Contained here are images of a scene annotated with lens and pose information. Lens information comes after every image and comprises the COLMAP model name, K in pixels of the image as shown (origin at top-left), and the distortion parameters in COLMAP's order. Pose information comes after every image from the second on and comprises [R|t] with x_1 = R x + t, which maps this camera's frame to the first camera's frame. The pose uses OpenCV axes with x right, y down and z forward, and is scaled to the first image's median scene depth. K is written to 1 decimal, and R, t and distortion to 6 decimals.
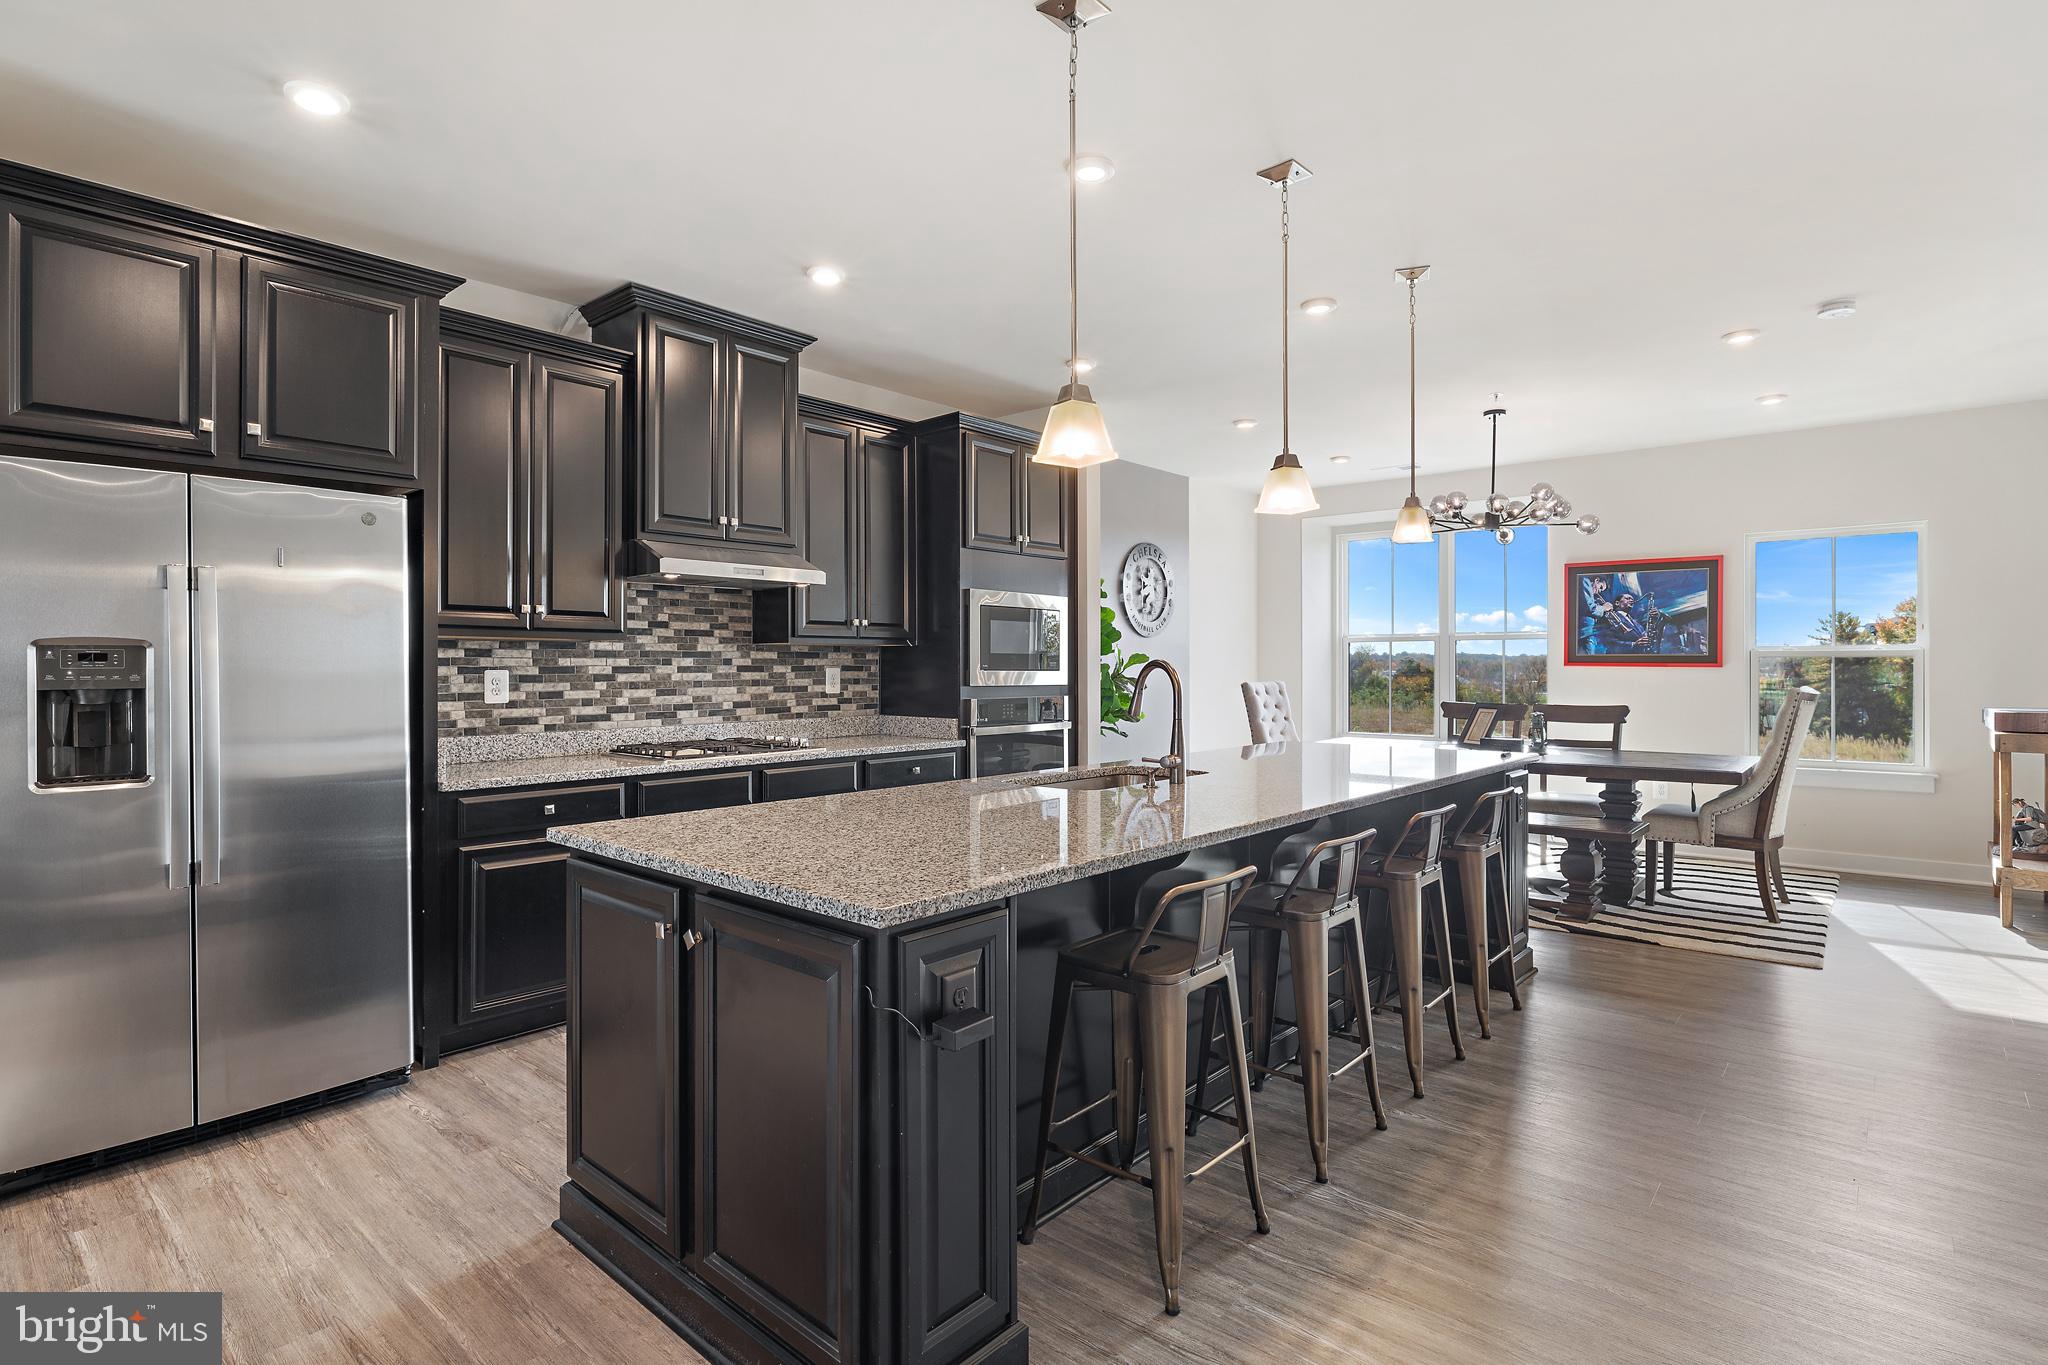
lens RADIAL K [[1010.0, 0, 1025.1], [0, 1010.0, 667.6], [0, 0, 1]] dist [-0.002473, 0.001070]
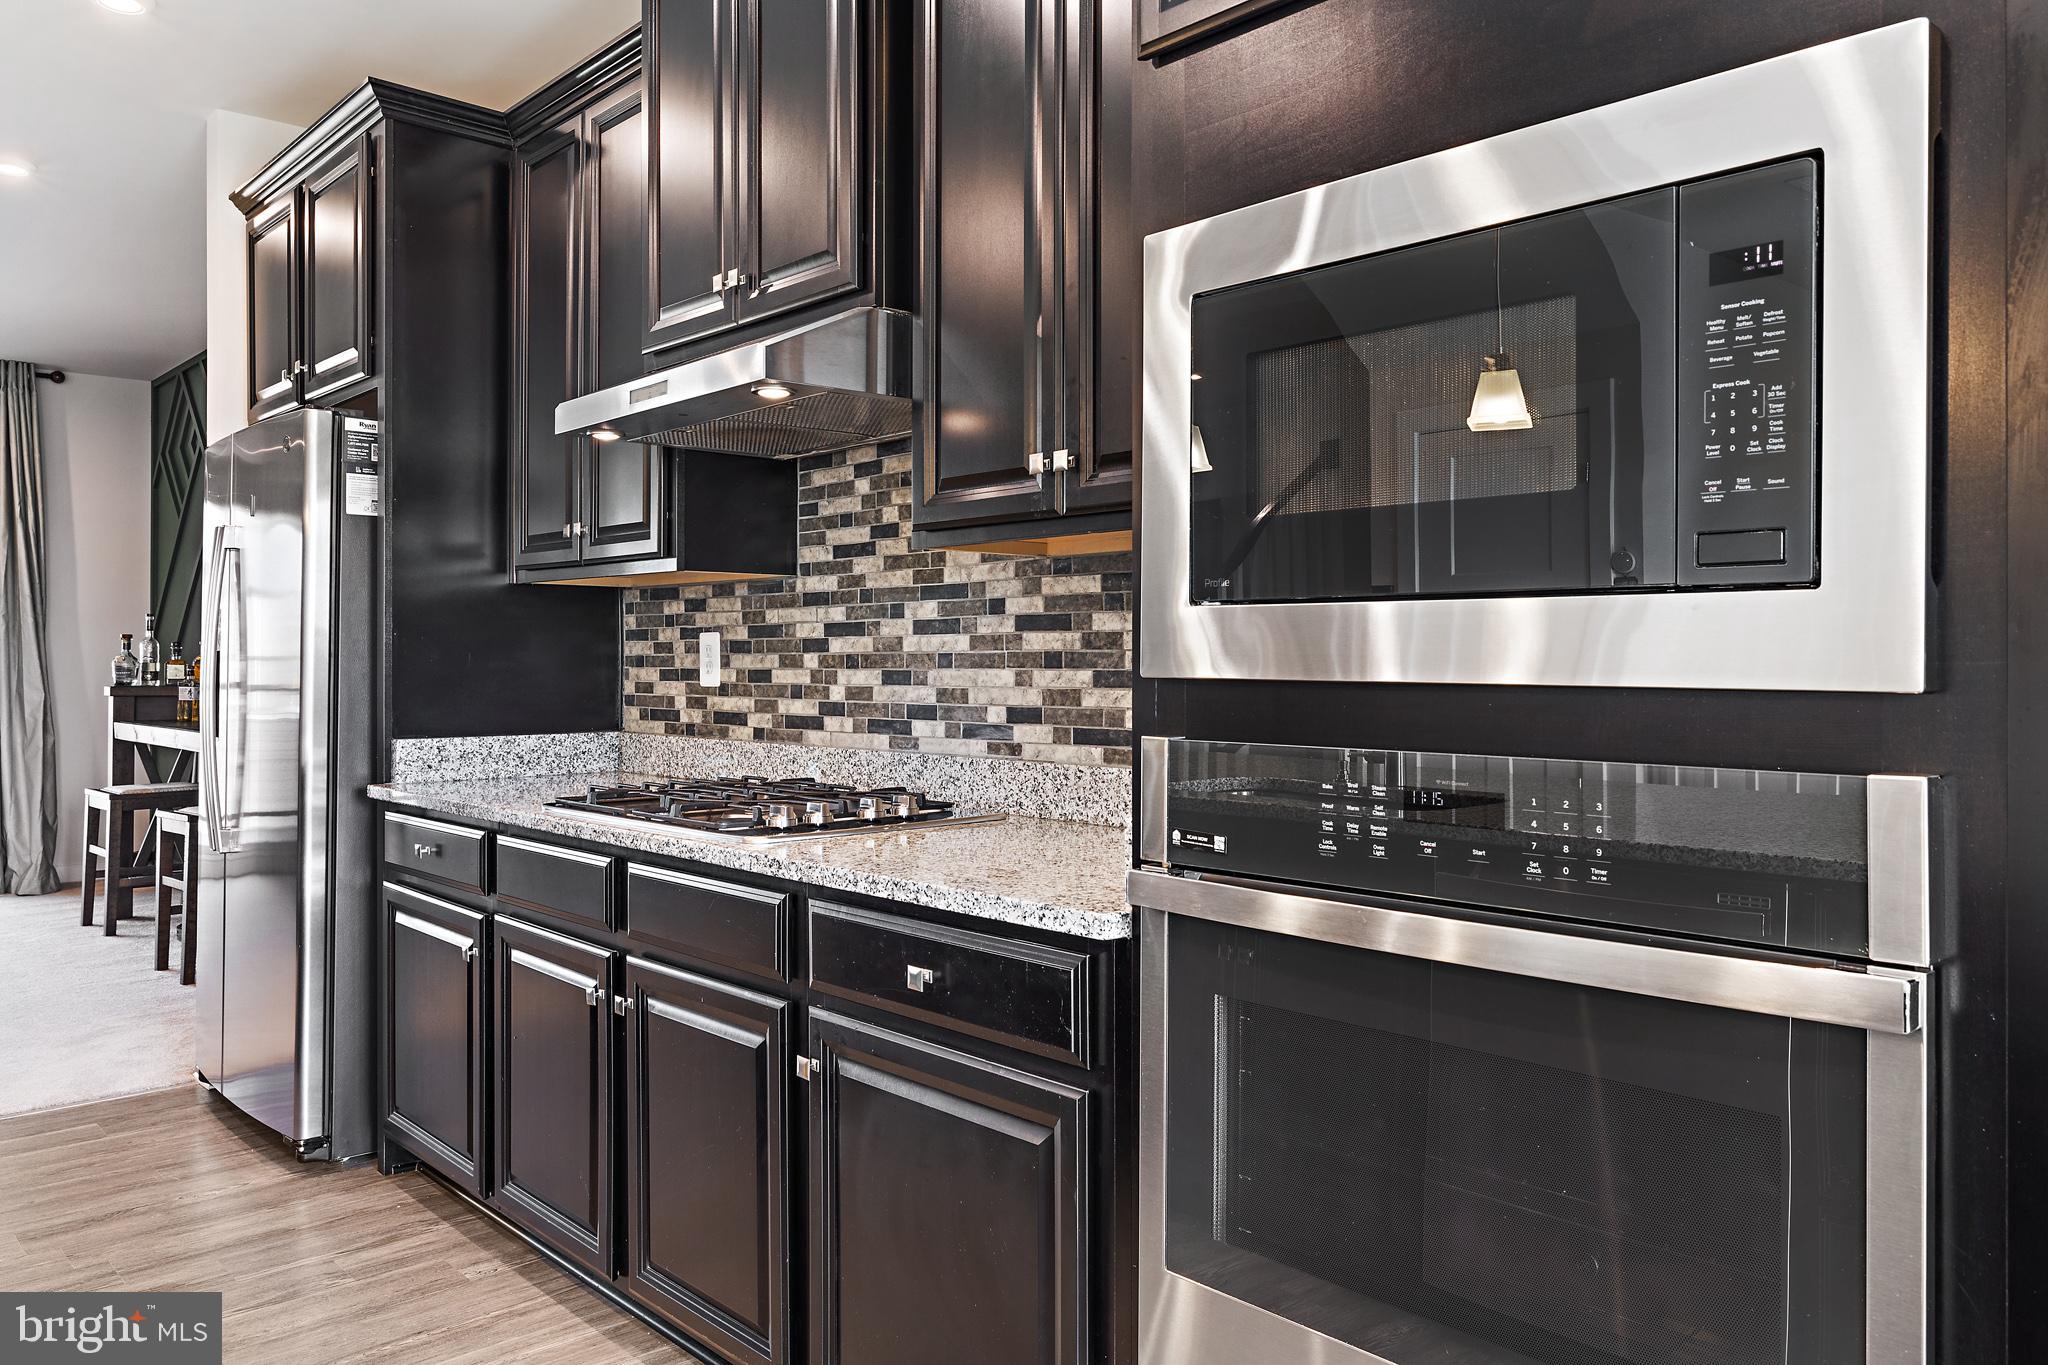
lens RADIAL K [[1479.0, 0, 1021.4], [0, 1479.0, 672.4], [0, 0, 1]] dist [-0.004094, -0.001321]
pose [[-0.104089, 0.005447, -0.994553, 0.296523], [-0.005484, 0.999967, 0.006051, 0.017332], [0.994553, 0.006084, -0.104055, 1.092695]]
